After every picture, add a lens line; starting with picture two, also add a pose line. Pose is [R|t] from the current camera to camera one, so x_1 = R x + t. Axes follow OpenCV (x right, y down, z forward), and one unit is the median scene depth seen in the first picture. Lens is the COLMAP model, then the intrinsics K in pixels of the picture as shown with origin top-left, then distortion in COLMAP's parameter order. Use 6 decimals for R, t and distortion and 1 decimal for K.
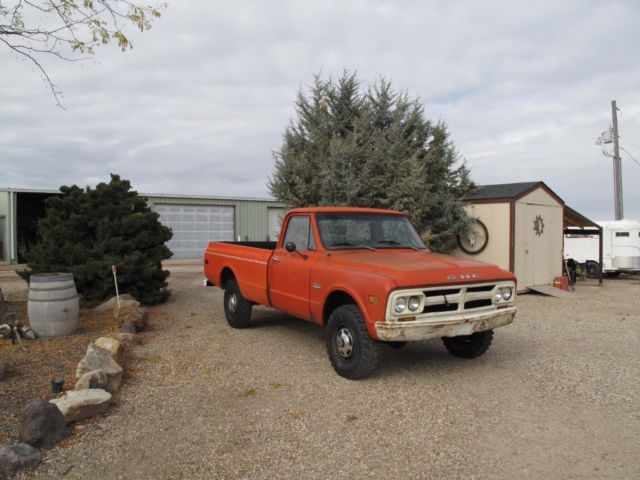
lens RADIAL K [[541.4, 0, 322.8], [0, 541.4, 240.3], [0, 0, 1]] dist [-0.127926, 0.073994]
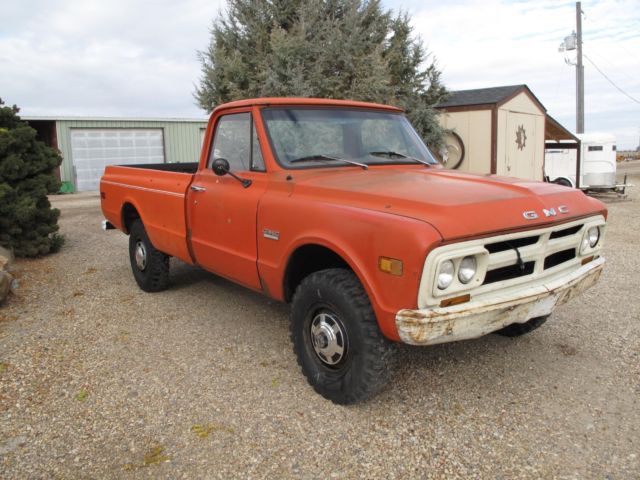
lens RADIAL K [[541.4, 0, 309.9], [0, 541.4, 246.2], [0, 0, 1]] dist [-0.127926, 0.073994]
pose [[0.995491, -0.041644, 0.085232, -0.013057], [0.028238, 0.987847, 0.152844, 0.008757], [-0.090561, -0.149748, 0.984568, 0.318042]]
